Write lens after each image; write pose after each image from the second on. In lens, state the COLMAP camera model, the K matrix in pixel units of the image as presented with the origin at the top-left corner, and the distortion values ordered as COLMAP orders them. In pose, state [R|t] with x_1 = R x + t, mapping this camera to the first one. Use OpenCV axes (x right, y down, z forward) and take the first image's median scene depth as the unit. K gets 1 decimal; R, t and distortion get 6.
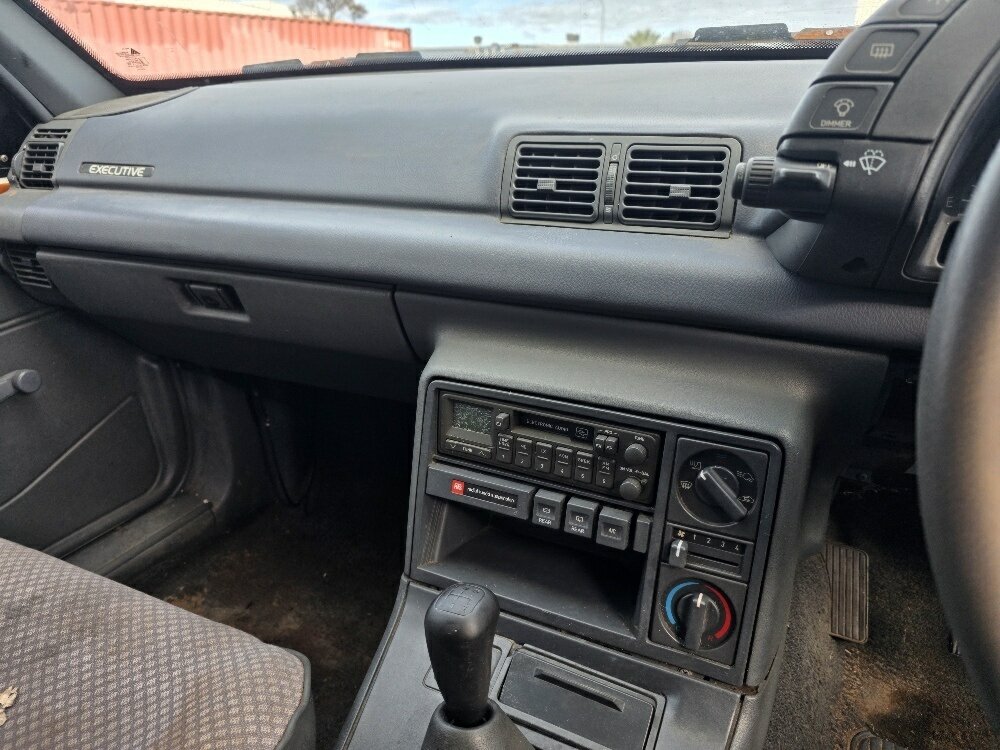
lens RADIAL K [[700.3, 0, 500.0], [0, 700.3, 375.0], [0, 0, 1]] dist [0.049638, -0.048962]
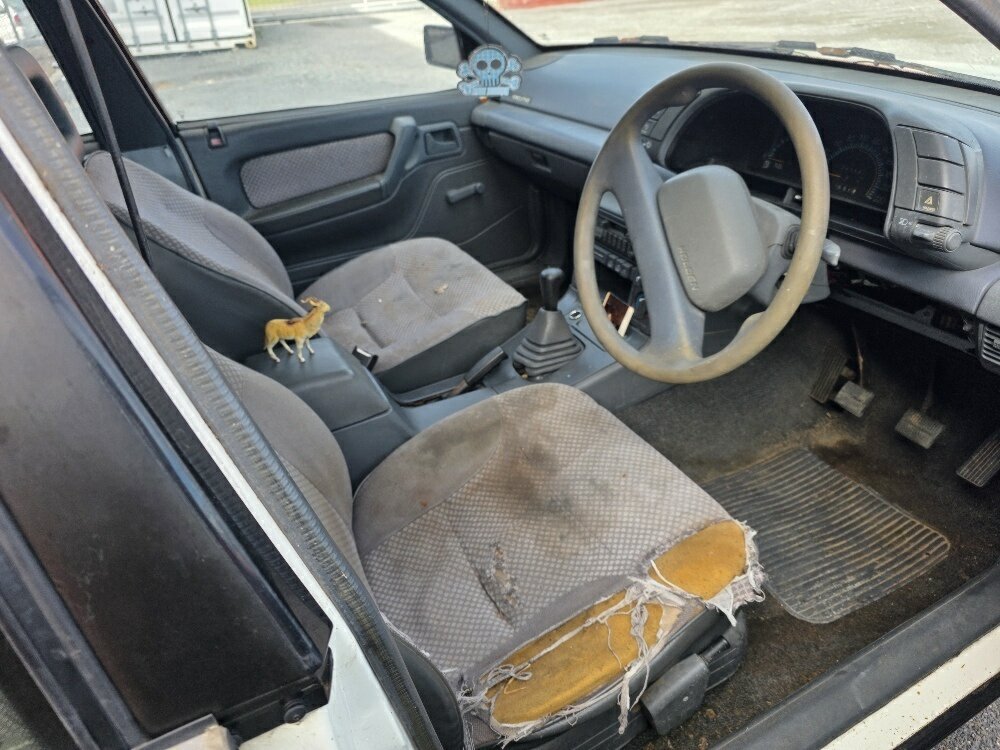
lens RADIAL K [[700.3, 0, 500.0], [0, 700.3, 375.0], [0, 0, 1]] dist [0.049638, -0.048962]
pose [[0.786539, 0.281162, -0.549823, 0.988567], [-0.171380, 0.954750, 0.243064, 0.026789], [0.593284, -0.096951, 0.799134, -1.033842]]
